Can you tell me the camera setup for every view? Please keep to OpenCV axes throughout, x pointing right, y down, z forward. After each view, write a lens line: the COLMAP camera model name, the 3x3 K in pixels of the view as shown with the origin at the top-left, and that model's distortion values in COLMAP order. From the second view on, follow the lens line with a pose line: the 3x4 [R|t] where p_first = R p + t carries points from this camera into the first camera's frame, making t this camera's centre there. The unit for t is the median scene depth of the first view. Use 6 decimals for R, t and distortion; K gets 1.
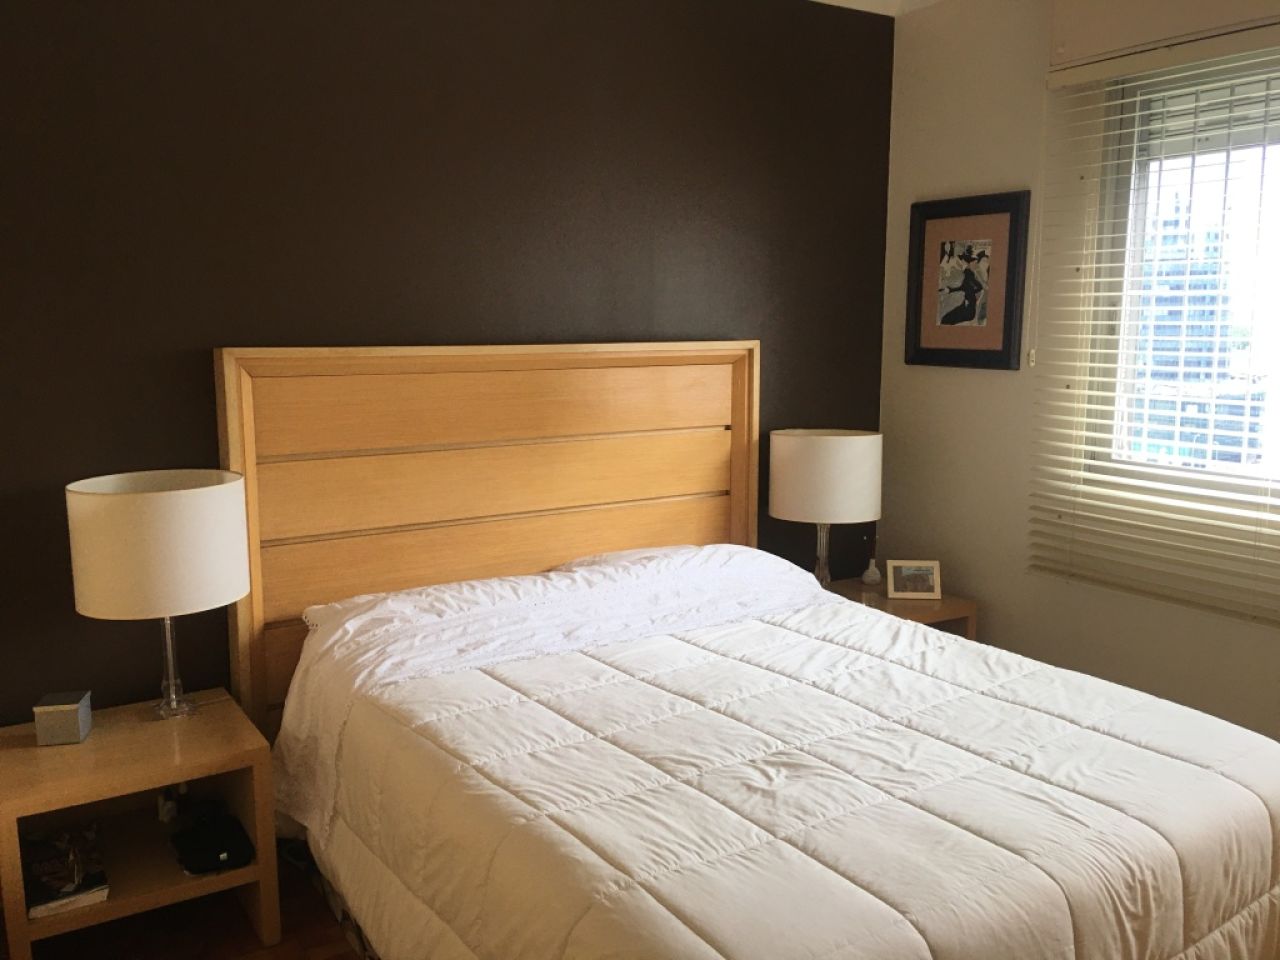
lens RADIAL K [[1078.5, 0, 640.0], [0, 1078.5, 480.0], [0, 0, 1]] dist [0.107345, -0.157904]
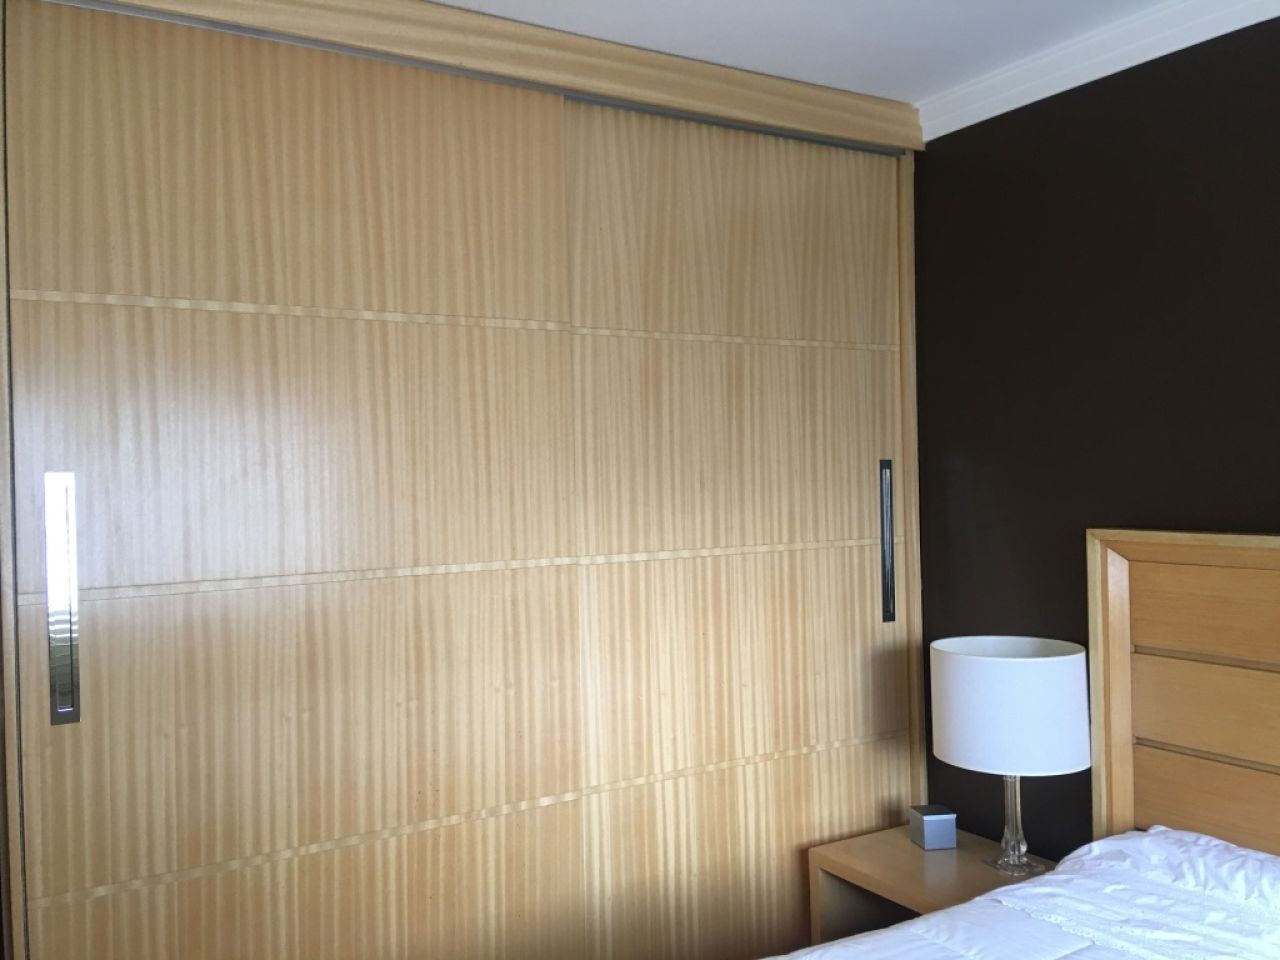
lens RADIAL K [[1078.5, 0, 640.0], [0, 1078.5, 480.0], [0, 0, 1]] dist [0.107345, -0.157904]
pose [[-0.028274, 0.002881, -0.999596, 0.628732], [-0.132094, 0.991215, 0.006593, -0.116971], [0.990834, 0.132227, -0.027646, 0.610940]]
